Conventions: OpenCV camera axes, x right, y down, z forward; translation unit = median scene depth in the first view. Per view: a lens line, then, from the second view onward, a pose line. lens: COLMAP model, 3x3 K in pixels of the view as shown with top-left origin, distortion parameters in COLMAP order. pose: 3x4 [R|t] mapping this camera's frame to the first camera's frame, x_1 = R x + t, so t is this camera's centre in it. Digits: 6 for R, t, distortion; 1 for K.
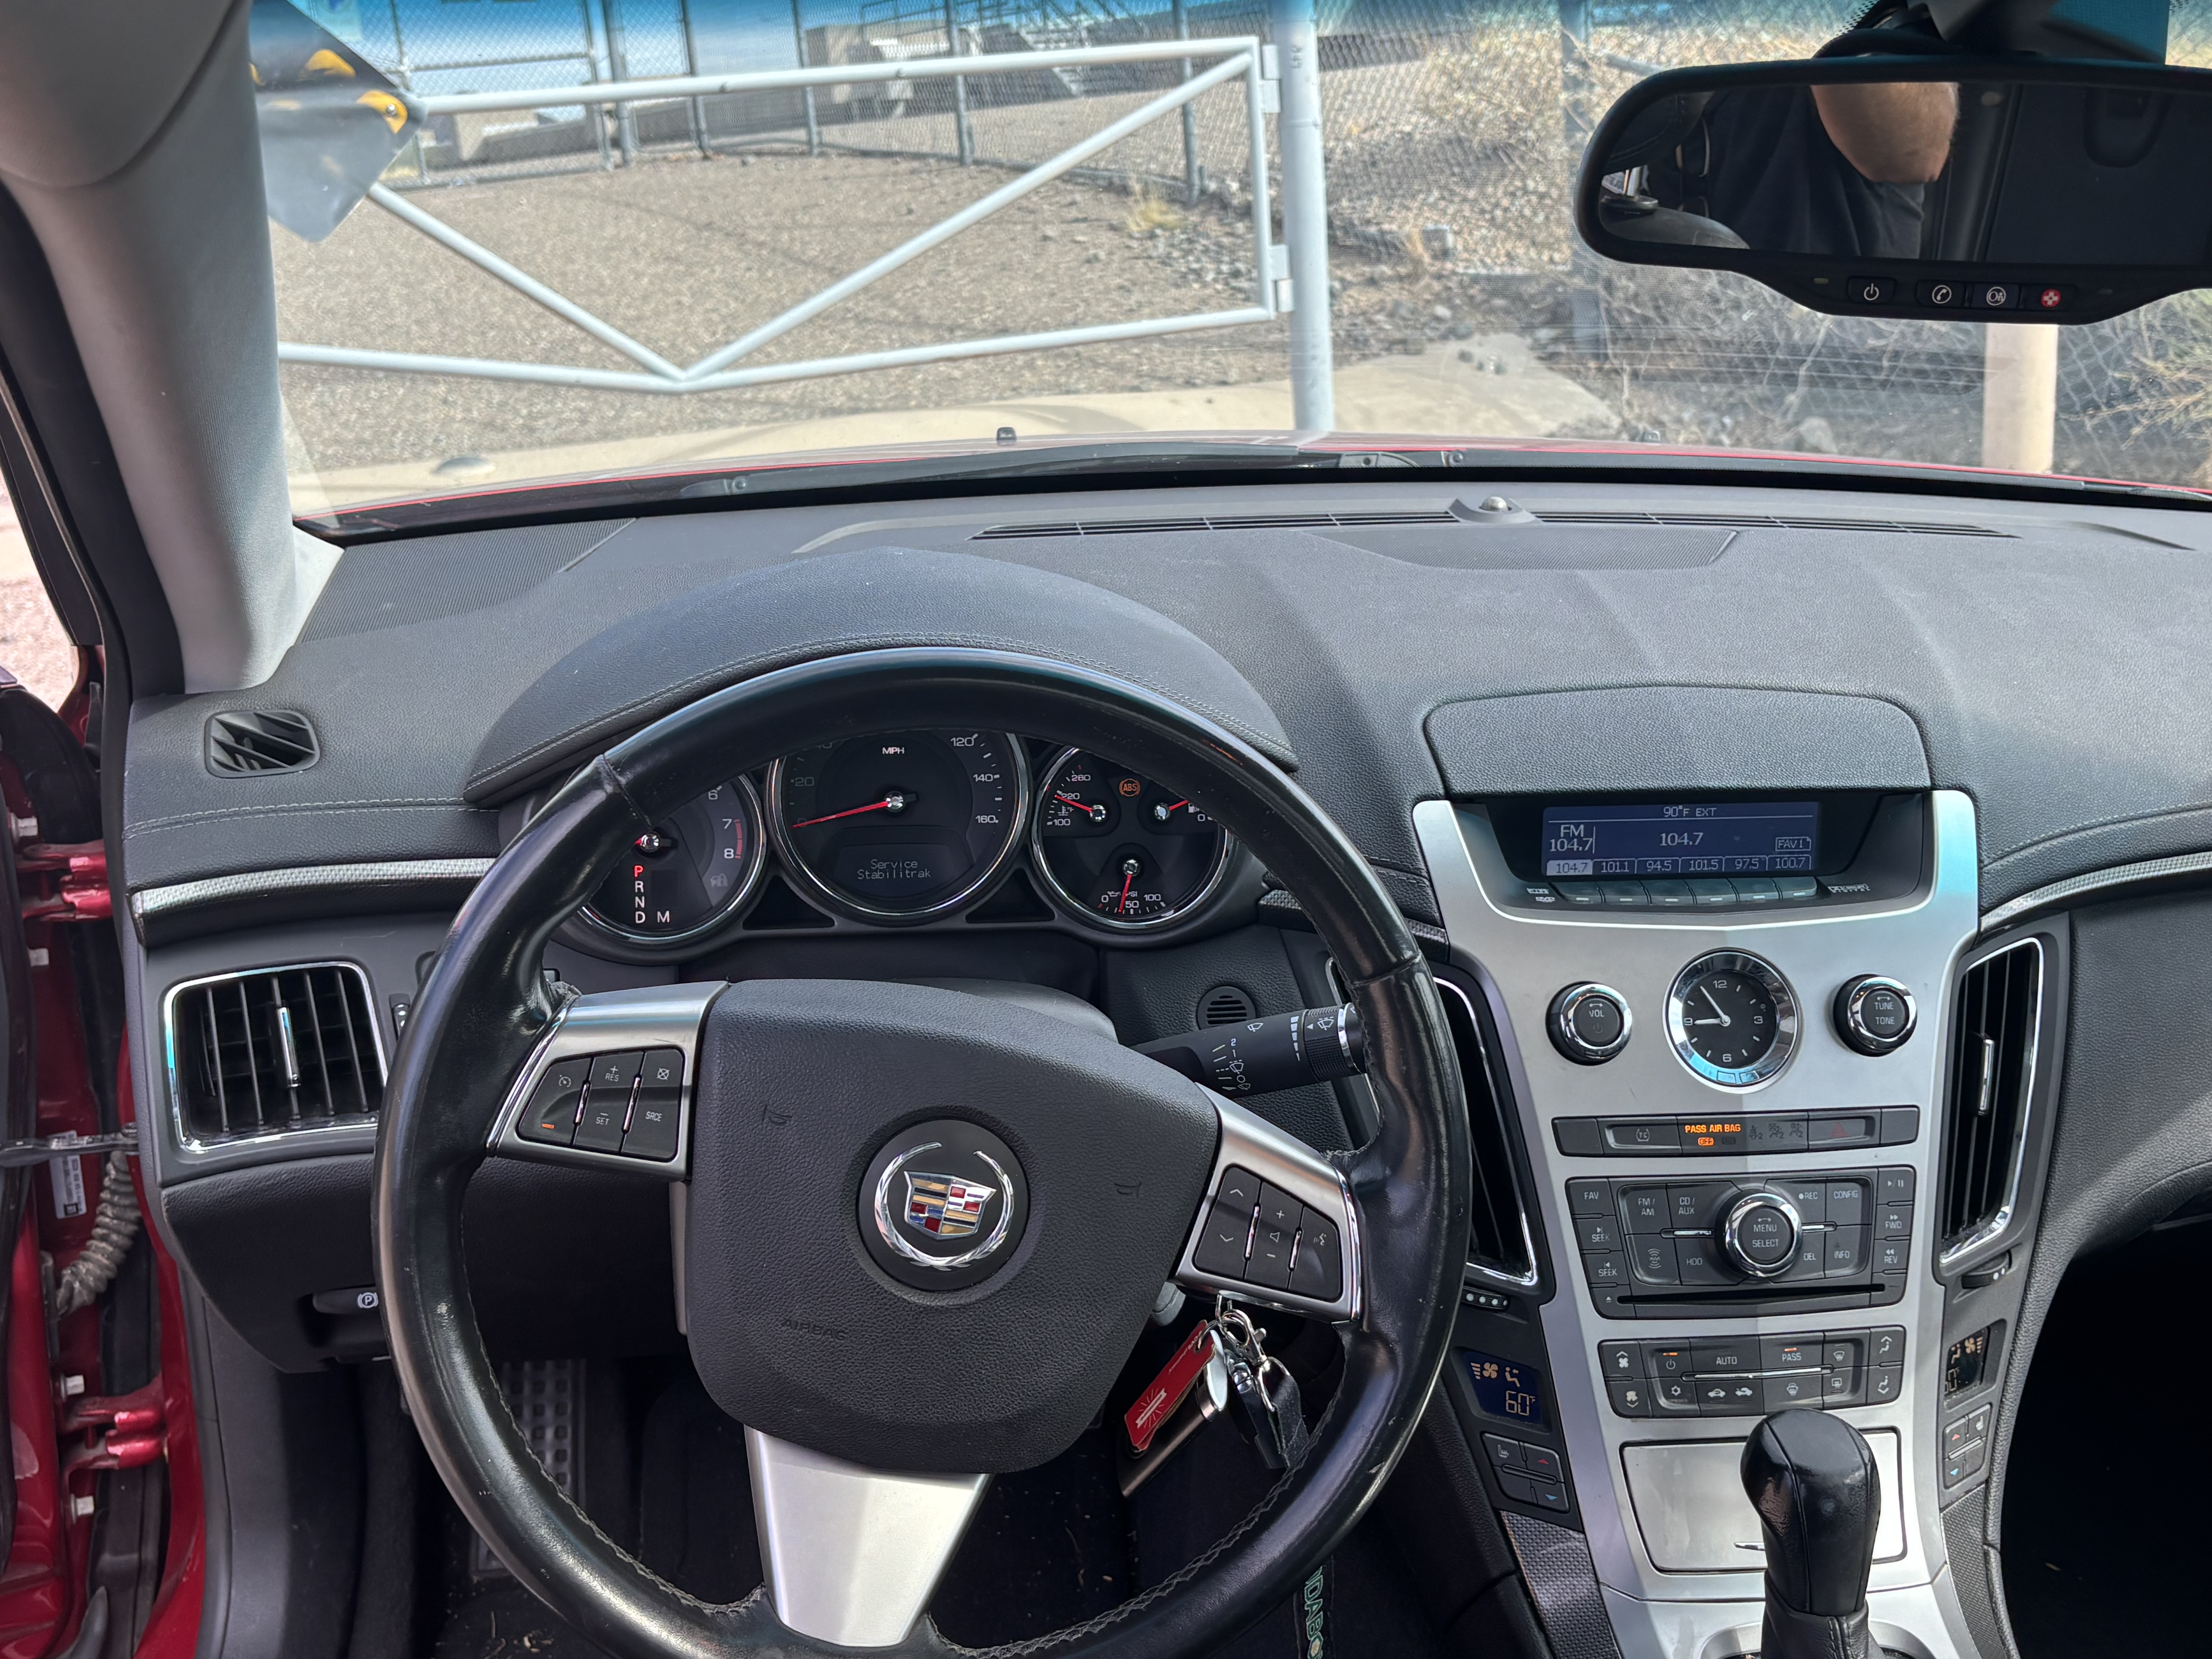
lens RADIAL K [[2278.6, 0, 1070.7], [0, 2278.6, 734.4], [0, 0, 1]] dist [0.269735, -0.743370]
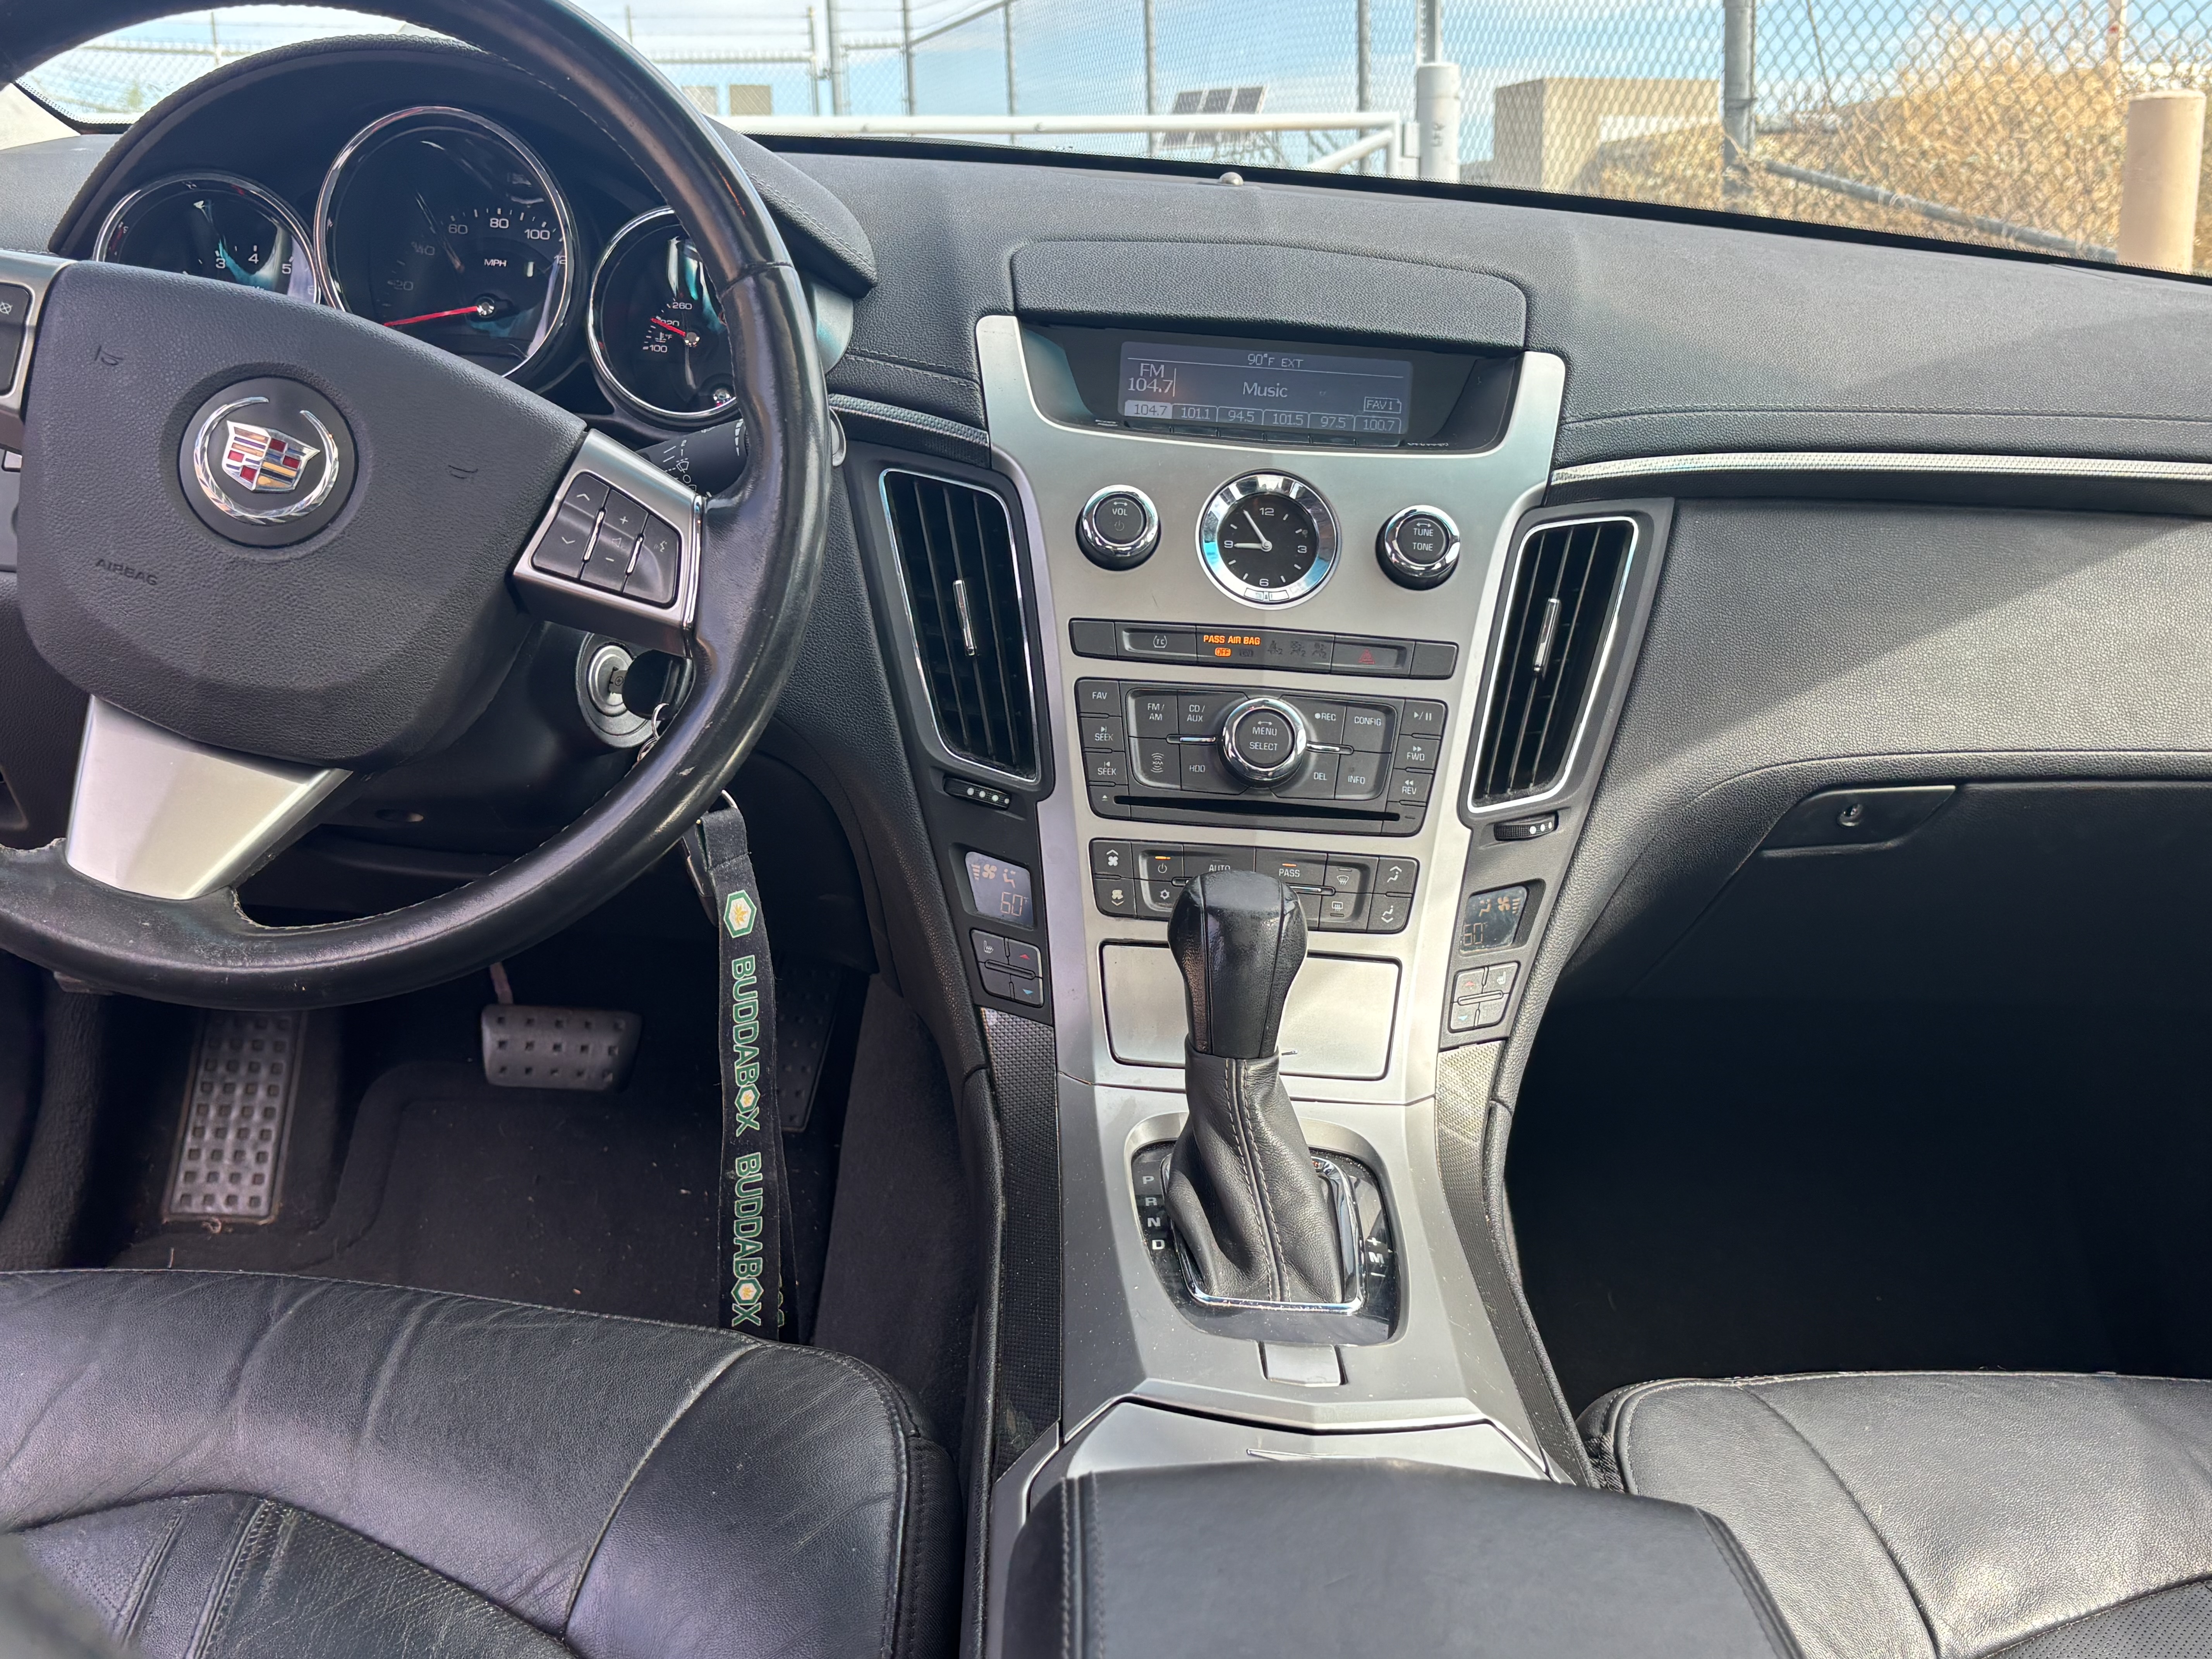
lens RADIAL K [[2278.6, 0, 1070.7], [0, 2278.6, 734.4], [0, 0, 1]] dist [0.269735, -0.743370]
pose [[0.991504, 0.072216, -0.108189, 0.313604], [-0.081347, 0.993265, -0.082508, 0.291775], [0.101502, 0.090608, 0.990701, 0.044261]]
